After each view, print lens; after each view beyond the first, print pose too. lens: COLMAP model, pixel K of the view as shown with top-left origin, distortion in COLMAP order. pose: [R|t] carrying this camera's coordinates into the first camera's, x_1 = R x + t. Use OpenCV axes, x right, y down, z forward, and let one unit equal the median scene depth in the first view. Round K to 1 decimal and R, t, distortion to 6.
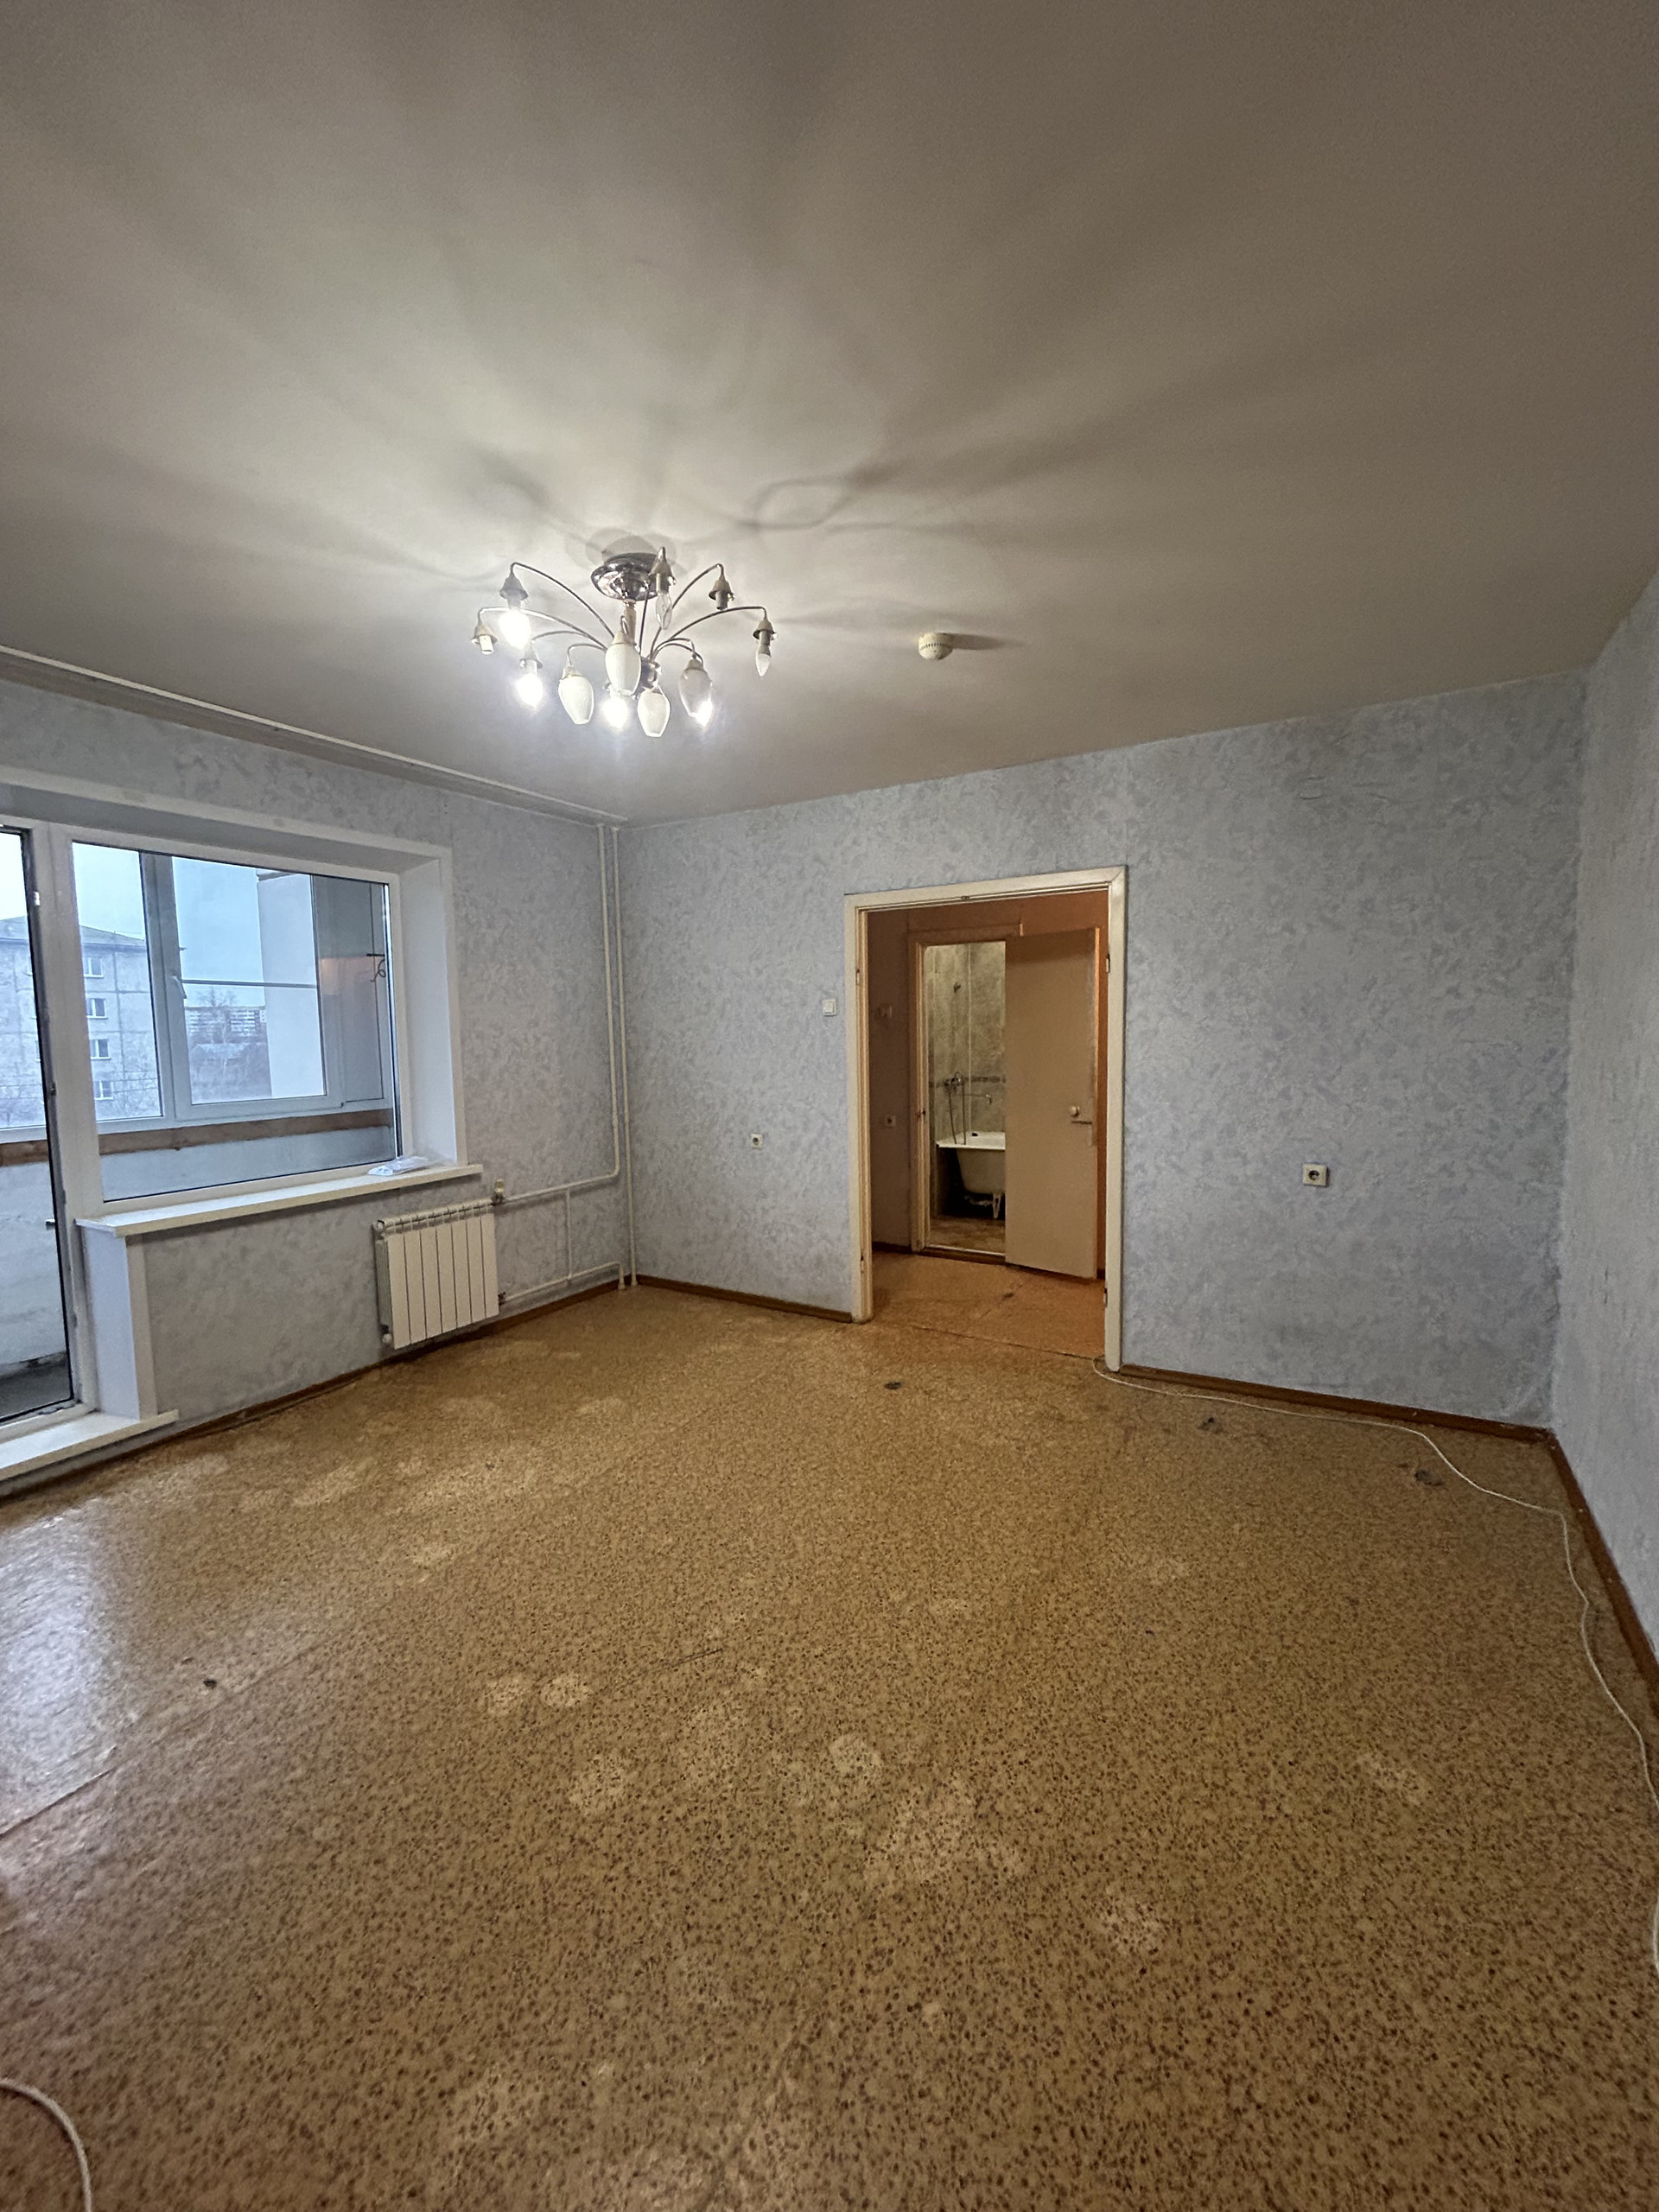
lens RADIAL K [[896.1, 0, 835.4], [0, 896.1, 1097.2], [0, 0, 1]] dist [-0.001634, -0.000318]
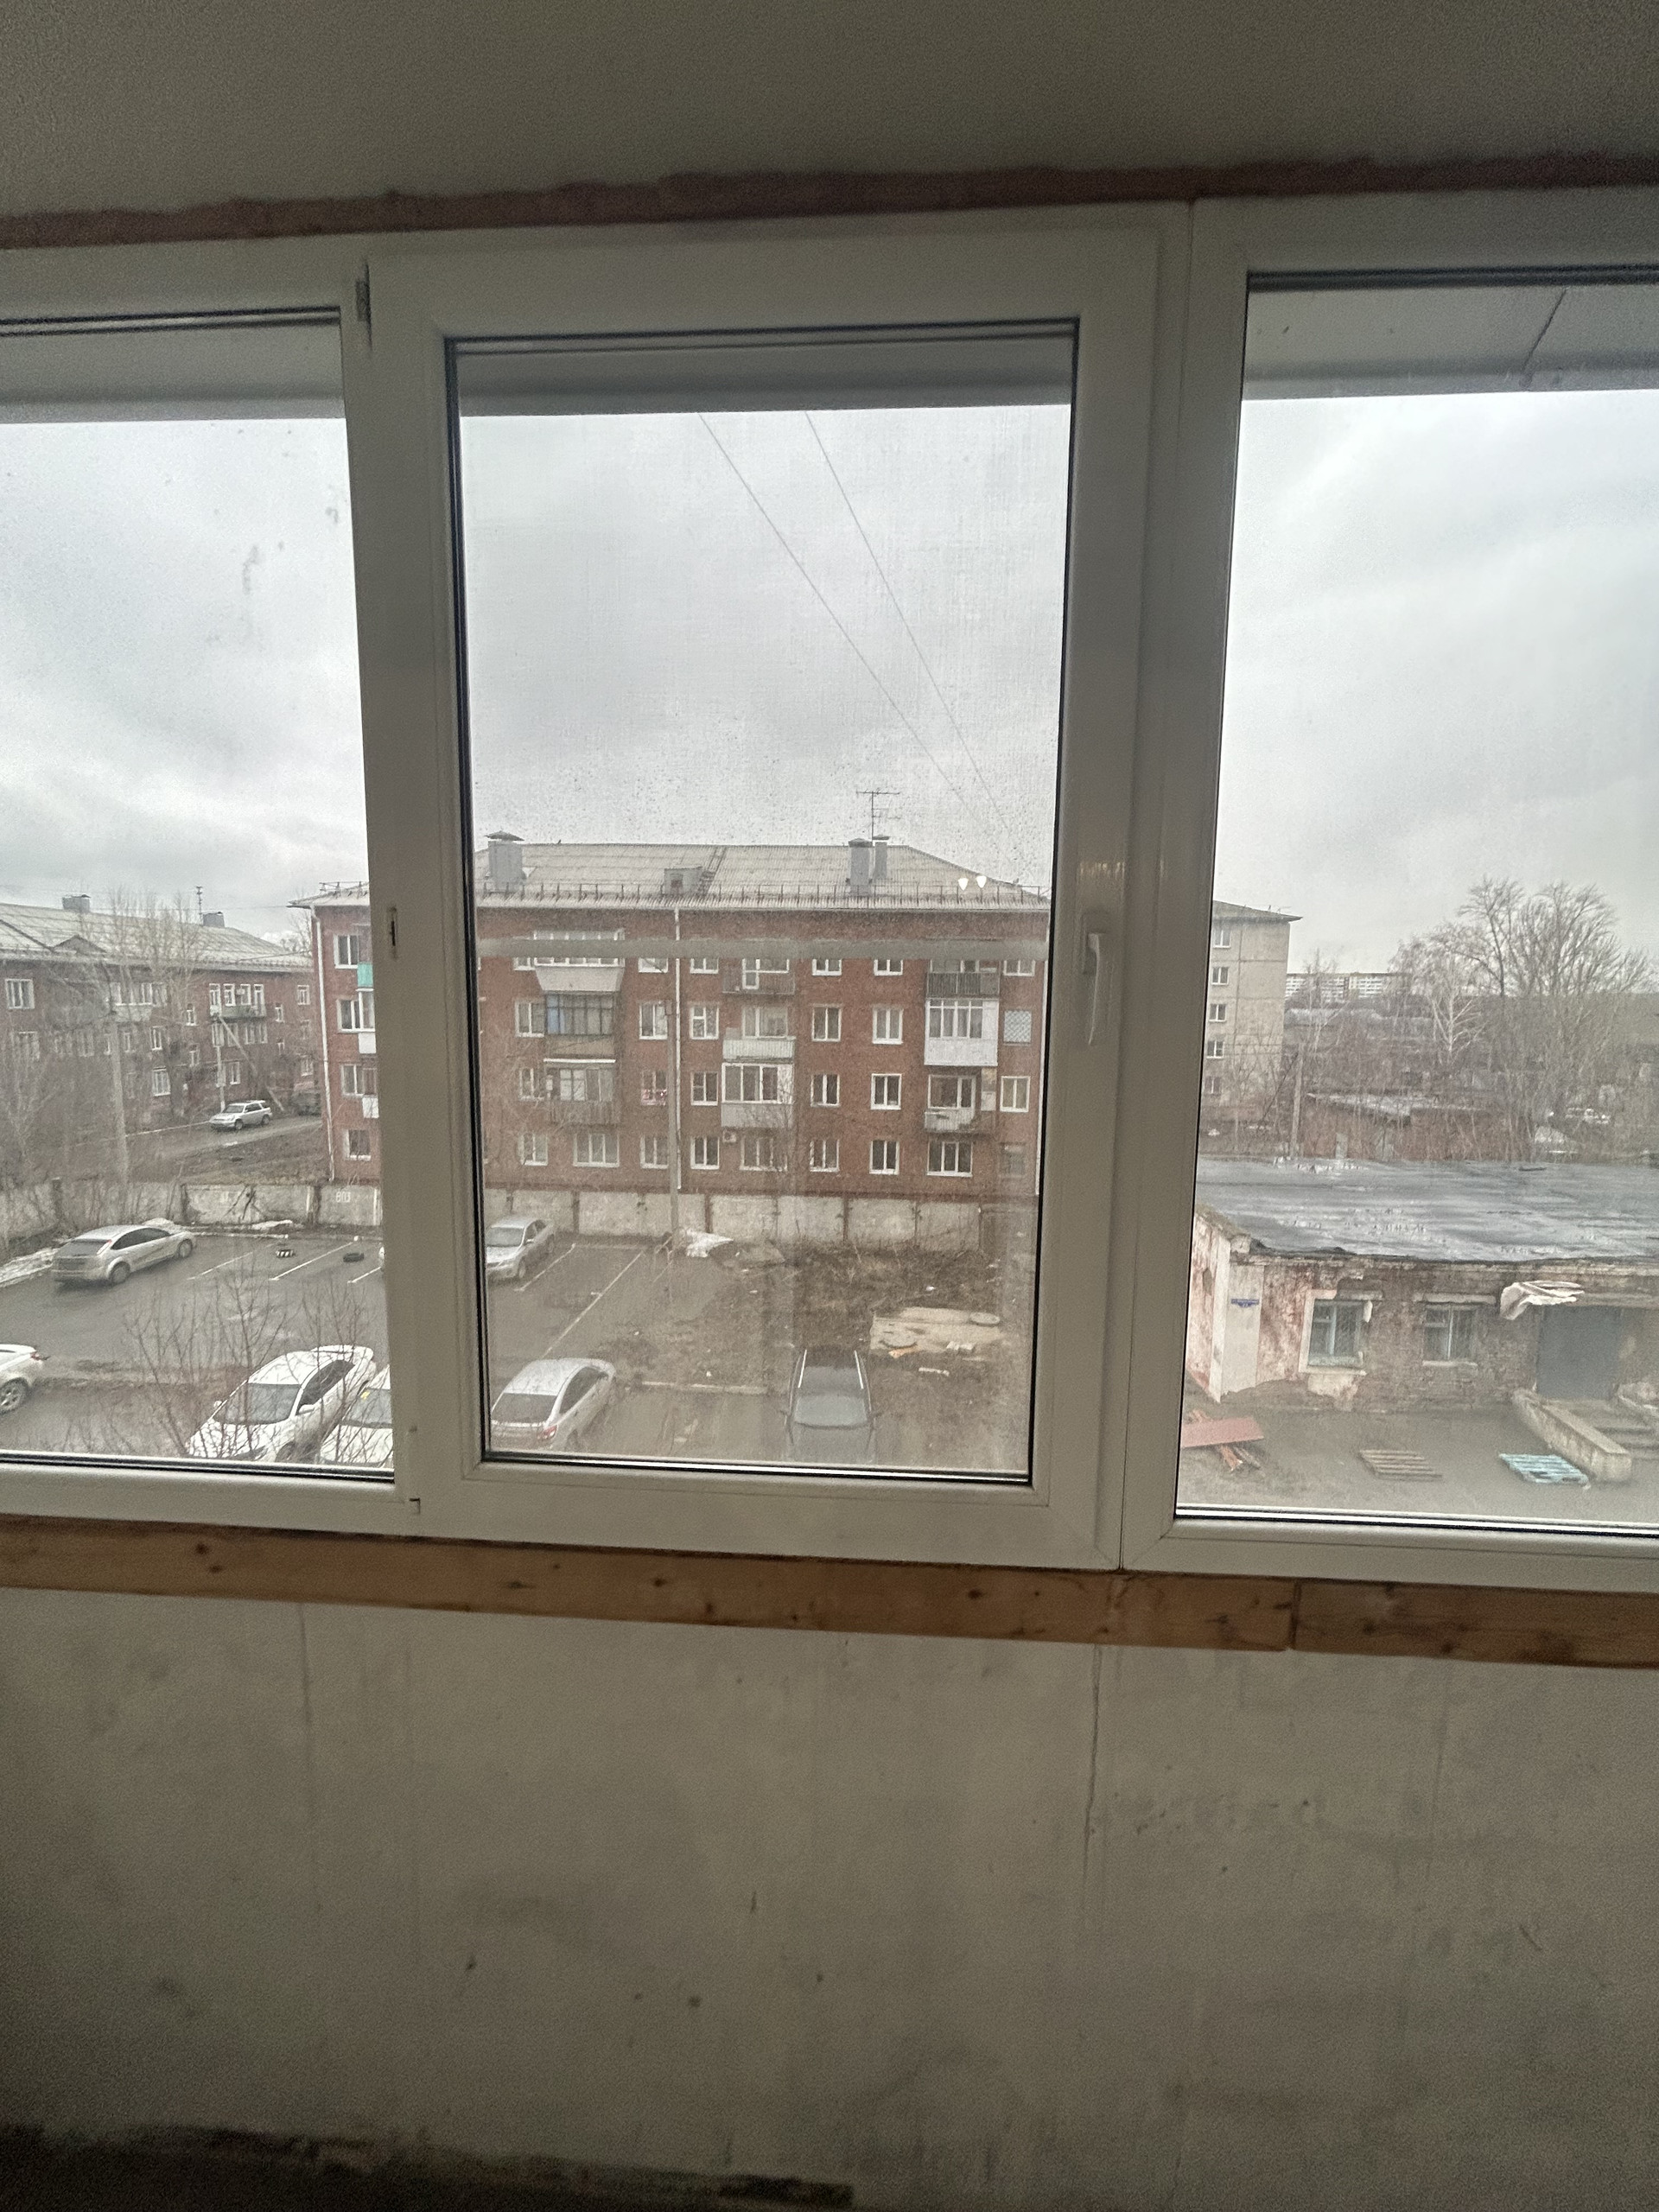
lens RADIAL K [[896.1, 0, 836.7], [0, 896.1, 1101.6], [0, 0, 1]] dist [-0.001634, -0.000318]
pose [[0.453471, 0.120960, -0.883025, -0.448800], [-0.085566, 0.992080, 0.091956, -0.069633], [0.887154, 0.033858, 0.460229, 0.816625]]
